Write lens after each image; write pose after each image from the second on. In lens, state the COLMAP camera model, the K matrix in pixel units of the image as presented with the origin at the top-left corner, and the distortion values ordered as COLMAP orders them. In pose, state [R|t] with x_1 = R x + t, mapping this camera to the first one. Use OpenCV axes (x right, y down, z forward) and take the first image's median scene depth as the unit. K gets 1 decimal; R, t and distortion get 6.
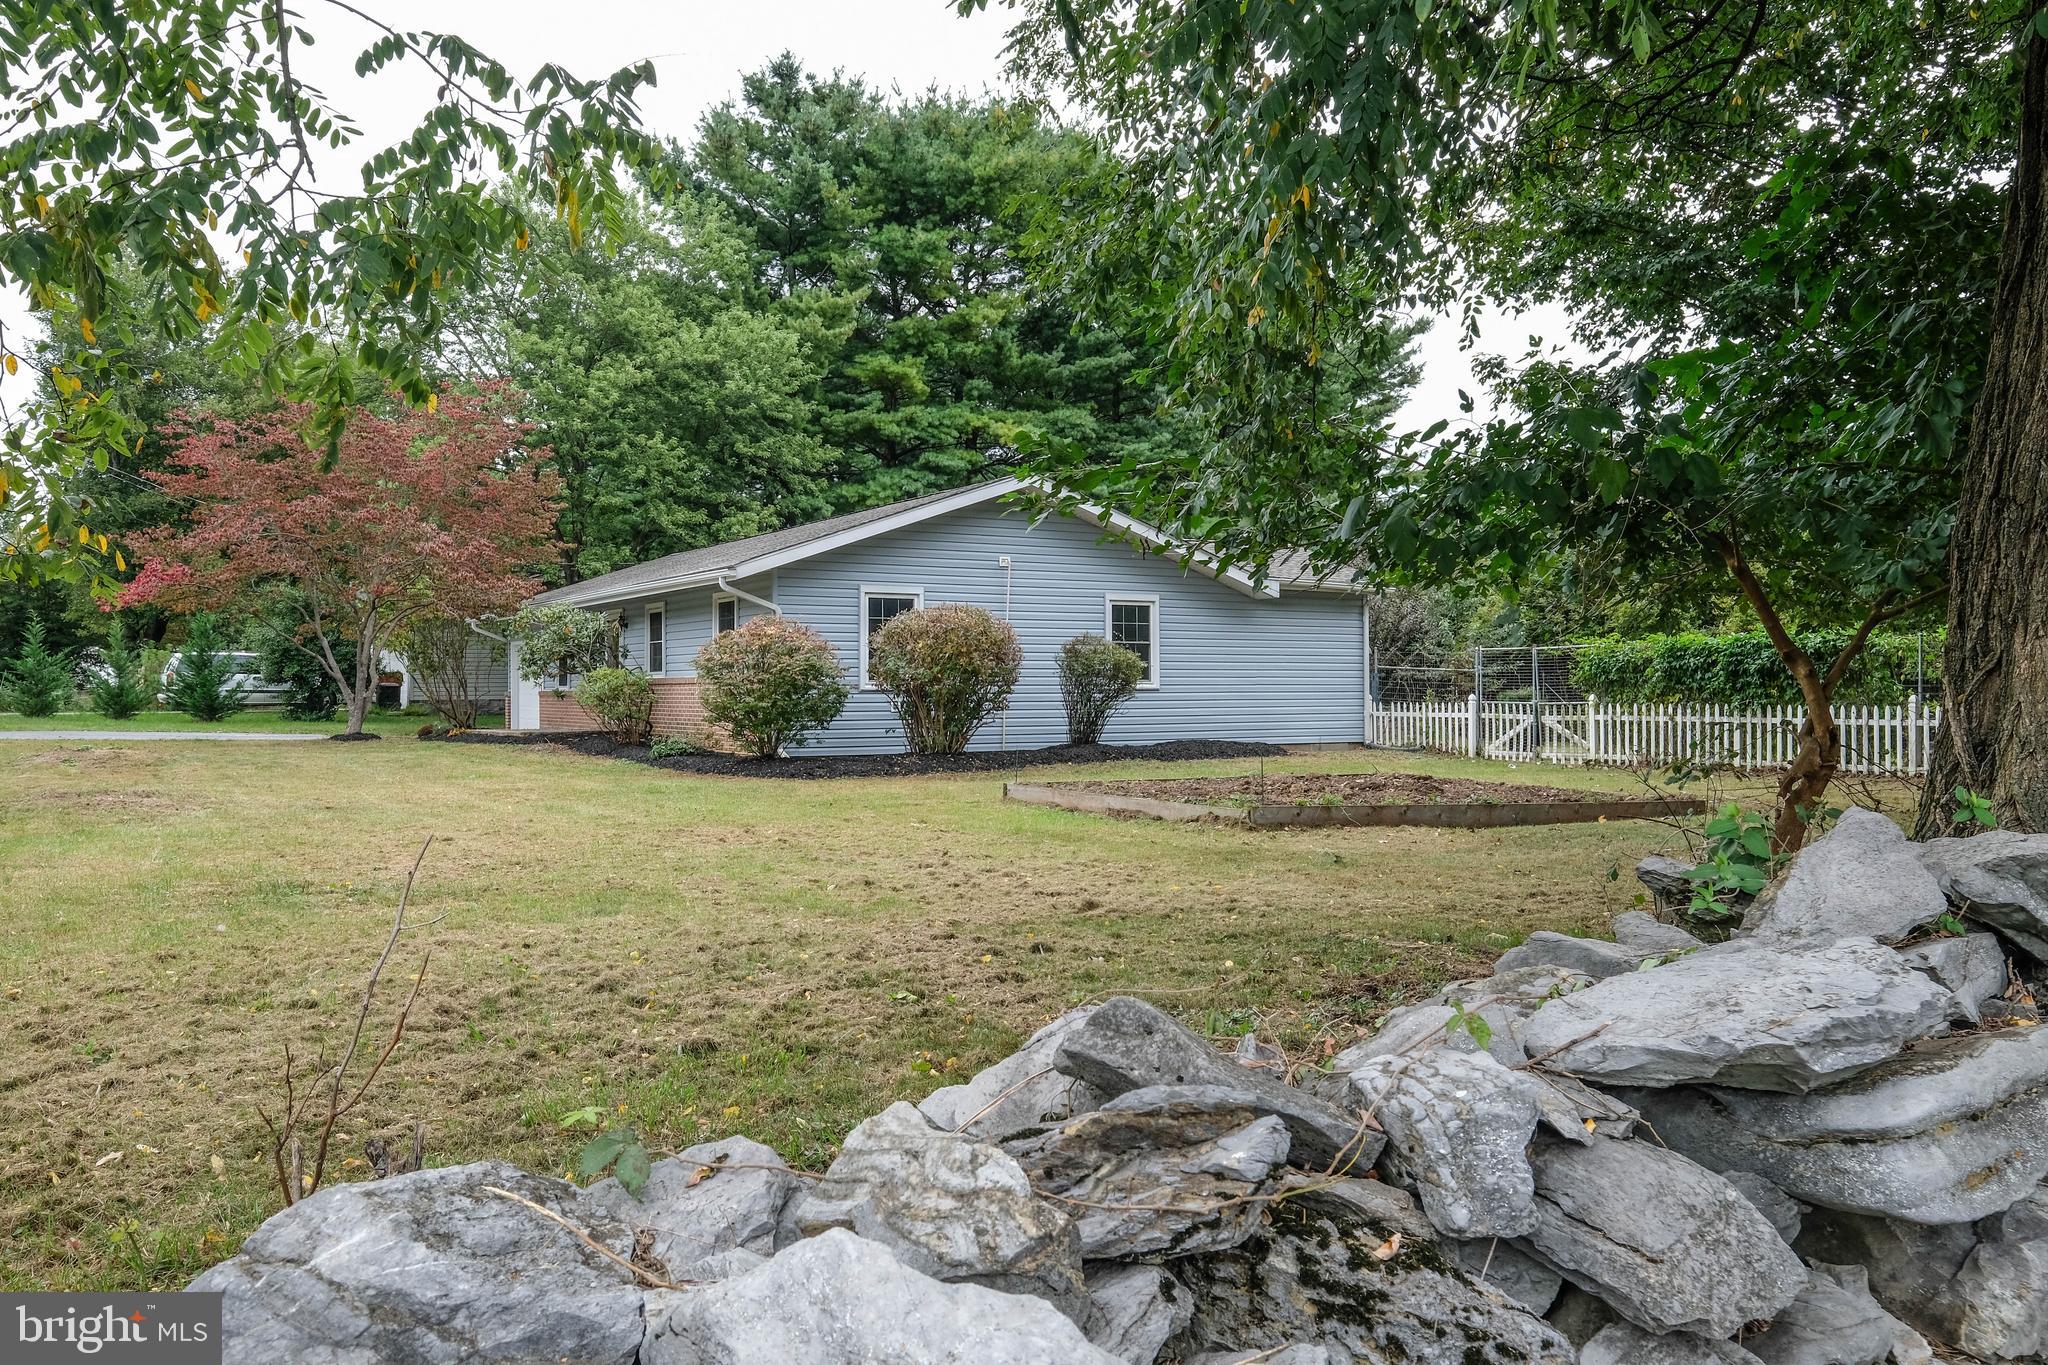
lens RADIAL K [[1540.3, 0, 1024.4], [0, 1540.3, 678.4], [0, 0, 1]] dist [-0.029103, -0.000742]
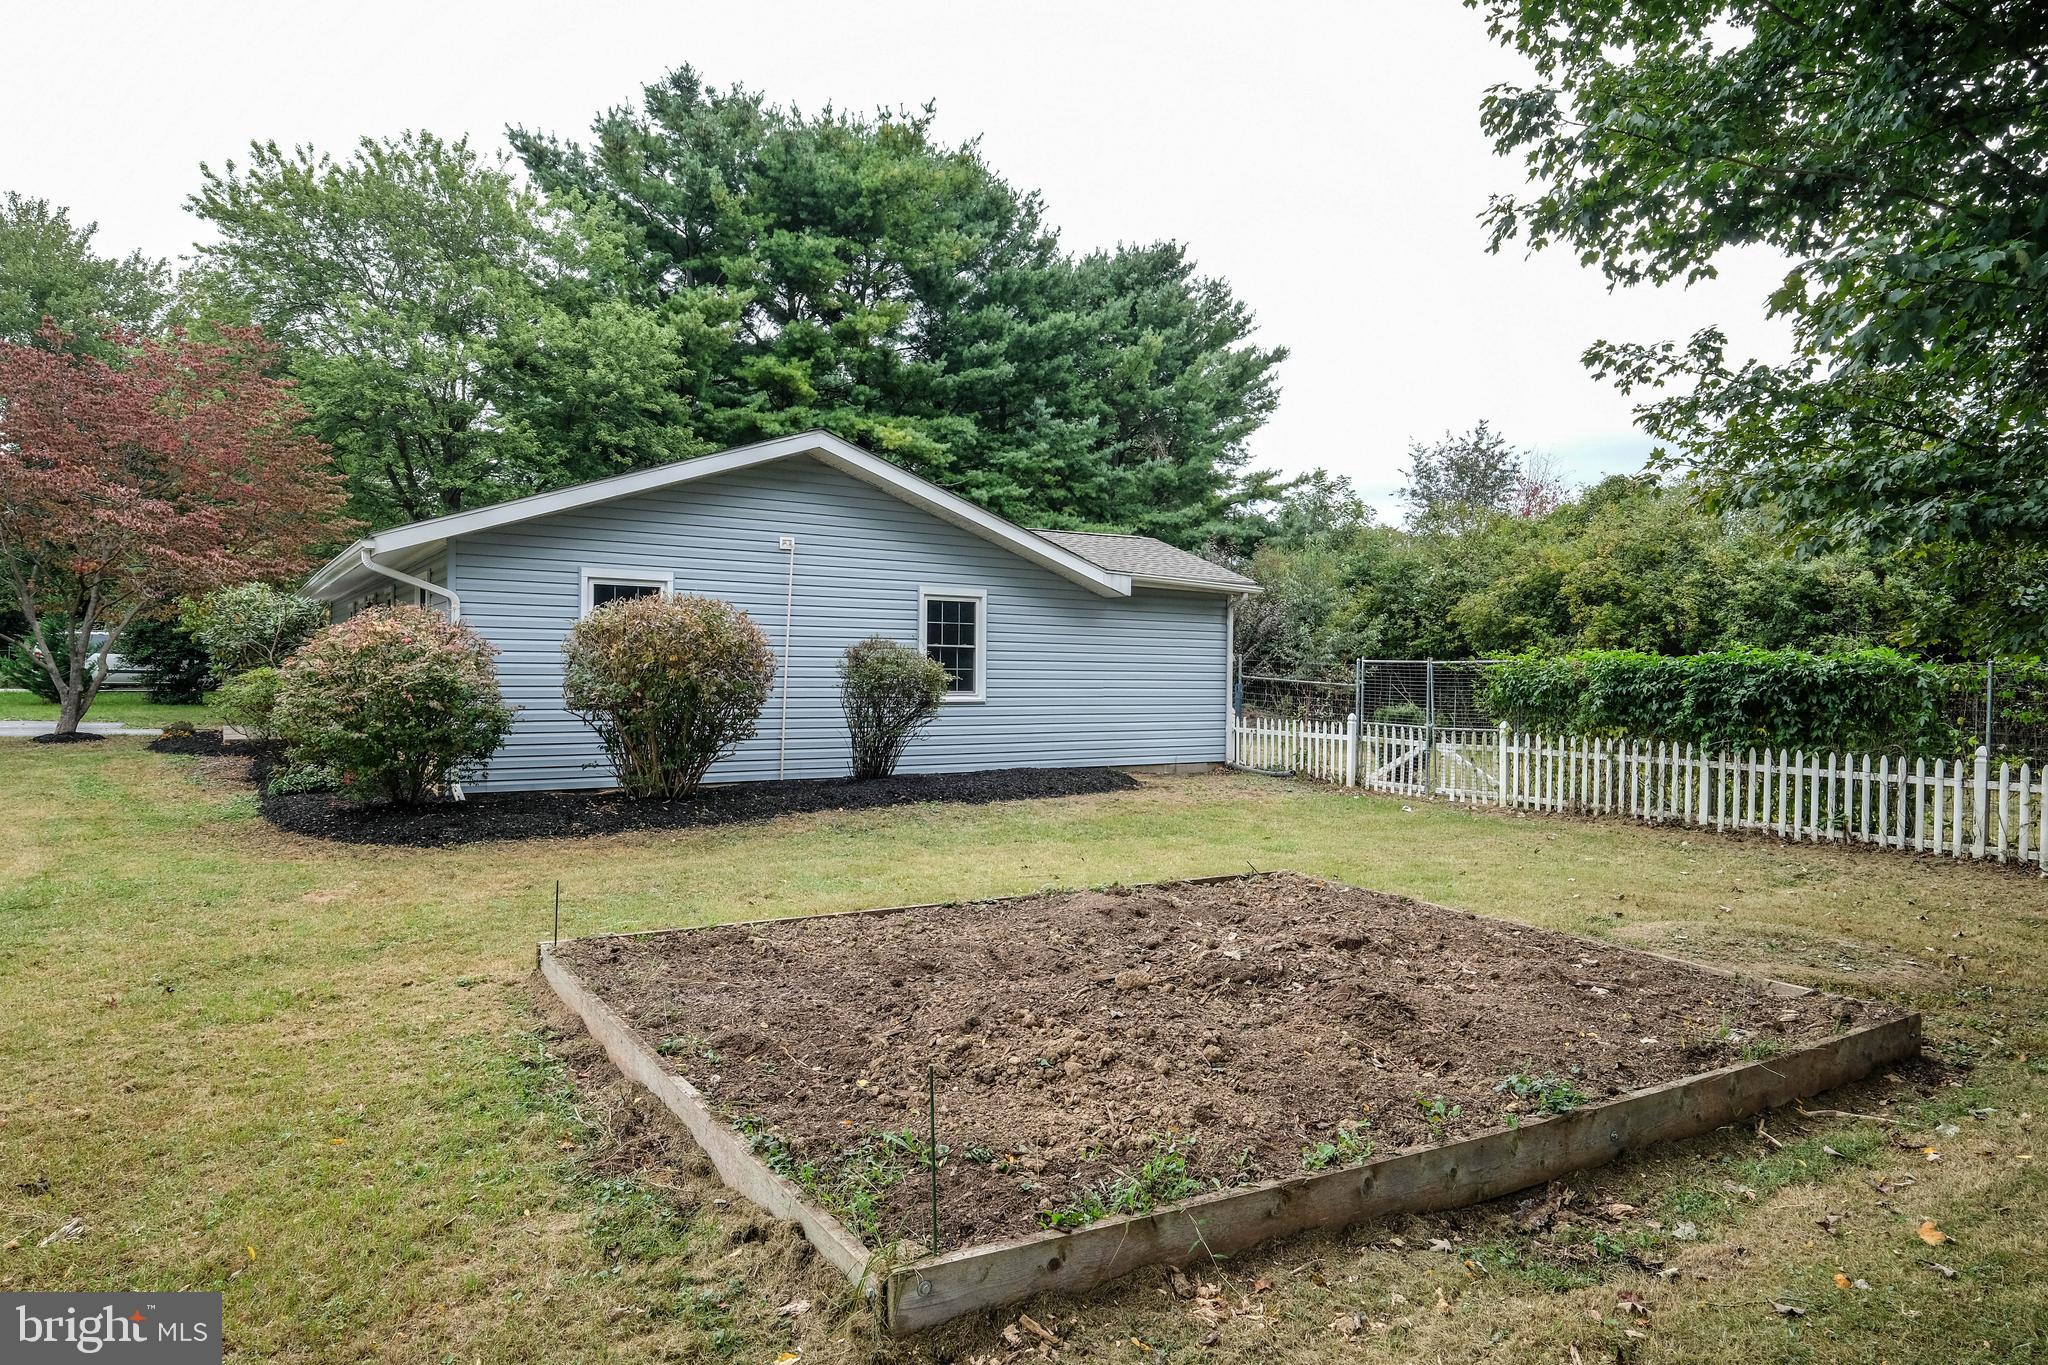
lens RADIAL K [[1189.7, 0, 1022.2], [0, 1189.7, 692.0], [0, 0, 1]] dist [-0.025851, 0.000801]
pose [[0.998348, 0.016125, 0.055153, 0.042283], [-0.017640, 0.999477, 0.027096, -0.009671], [-0.054687, -0.028024, 0.998110, 0.207629]]
